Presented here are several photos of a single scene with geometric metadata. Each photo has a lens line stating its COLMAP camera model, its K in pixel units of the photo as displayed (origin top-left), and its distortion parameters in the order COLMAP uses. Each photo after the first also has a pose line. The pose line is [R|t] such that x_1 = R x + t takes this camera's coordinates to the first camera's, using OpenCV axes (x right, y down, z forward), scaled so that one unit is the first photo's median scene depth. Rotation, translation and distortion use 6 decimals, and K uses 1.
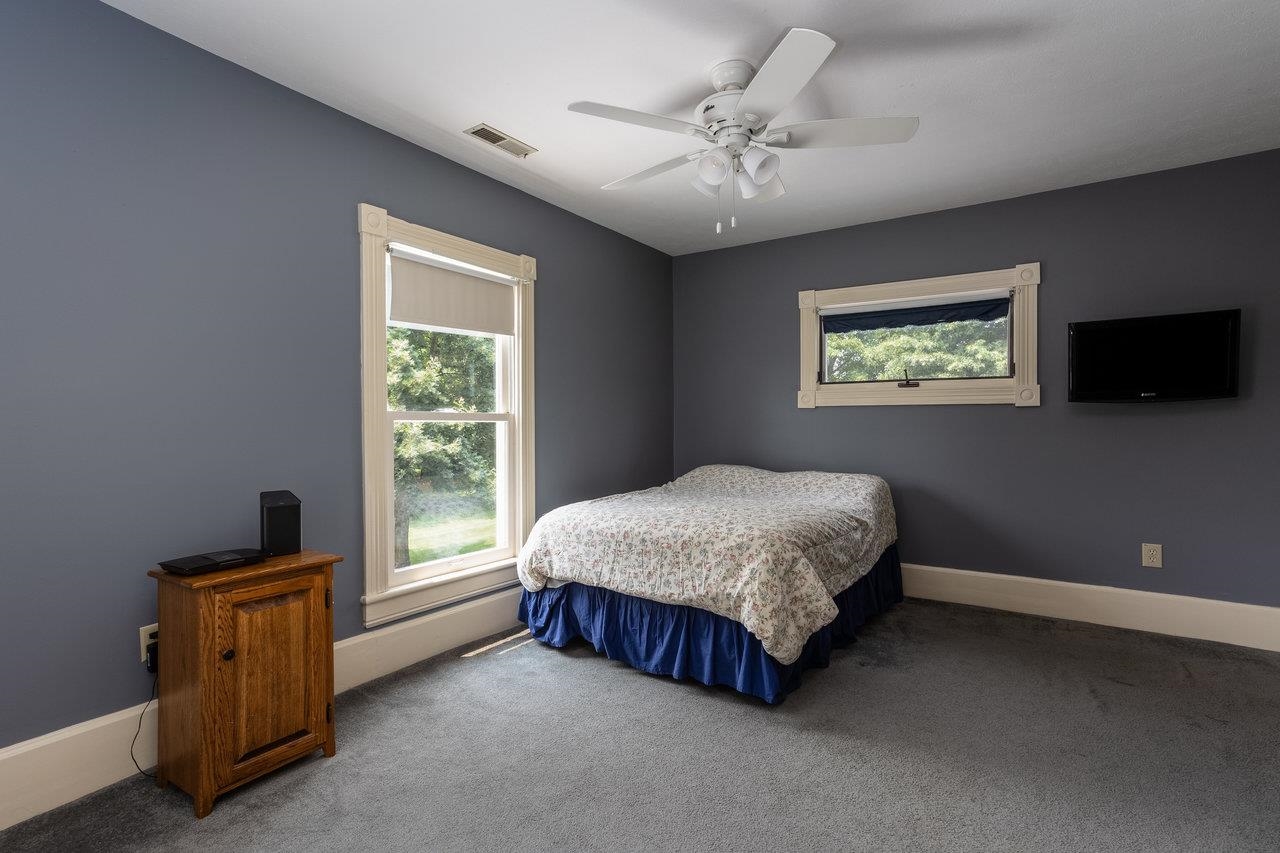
lens RADIAL K [[623.5, 0, 646.6], [0, 623.5, 428.1], [0, 0, 1]] dist [-0.025855, 0.015147]
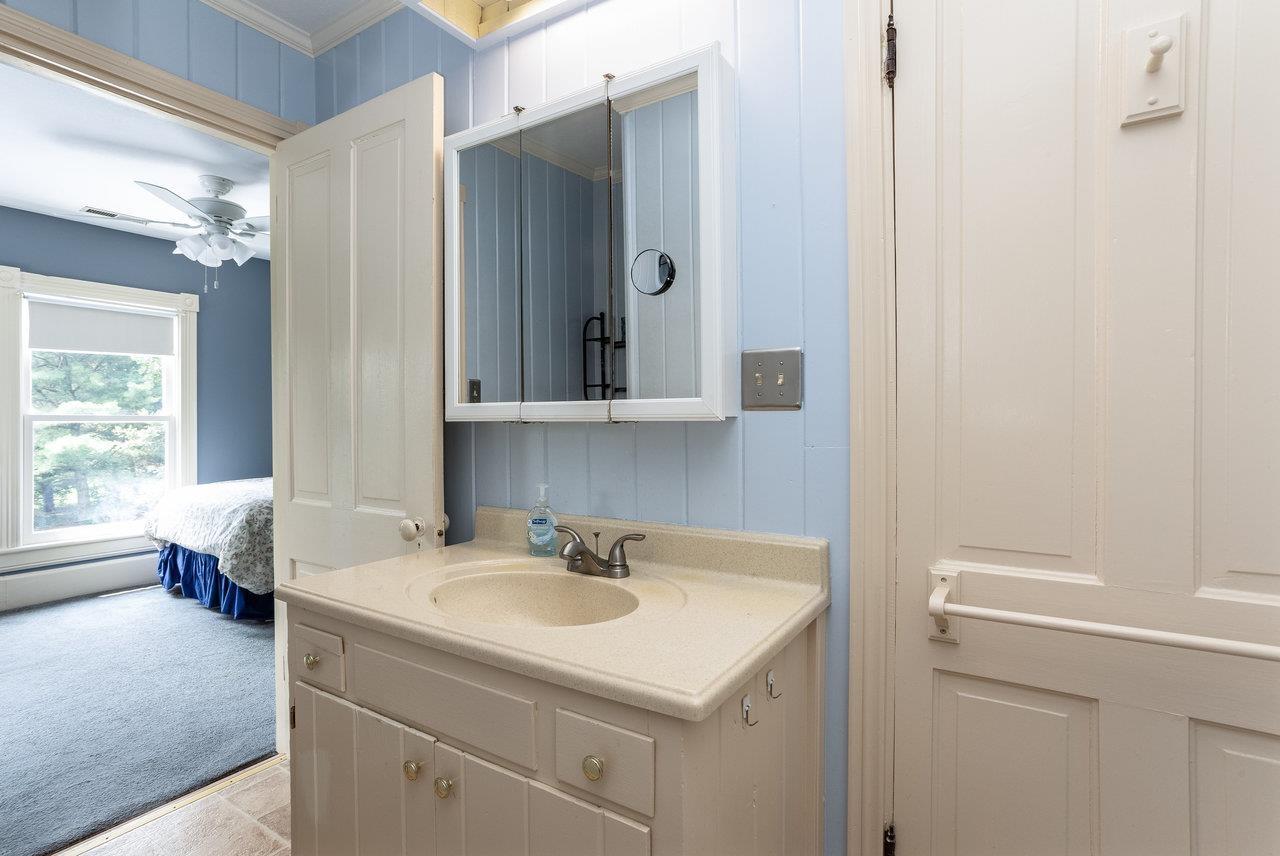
lens RADIAL K [[623.5, 0, 630.0], [0, 623.5, 421.2], [0, 0, 1]] dist [-0.025855, 0.015147]
pose [[0.999998, -0.002191, 0.000317, 0.910121], [0.002192, 0.999992, -0.003294, -0.006995], [-0.000310, 0.003295, 0.999995, -0.354021]]
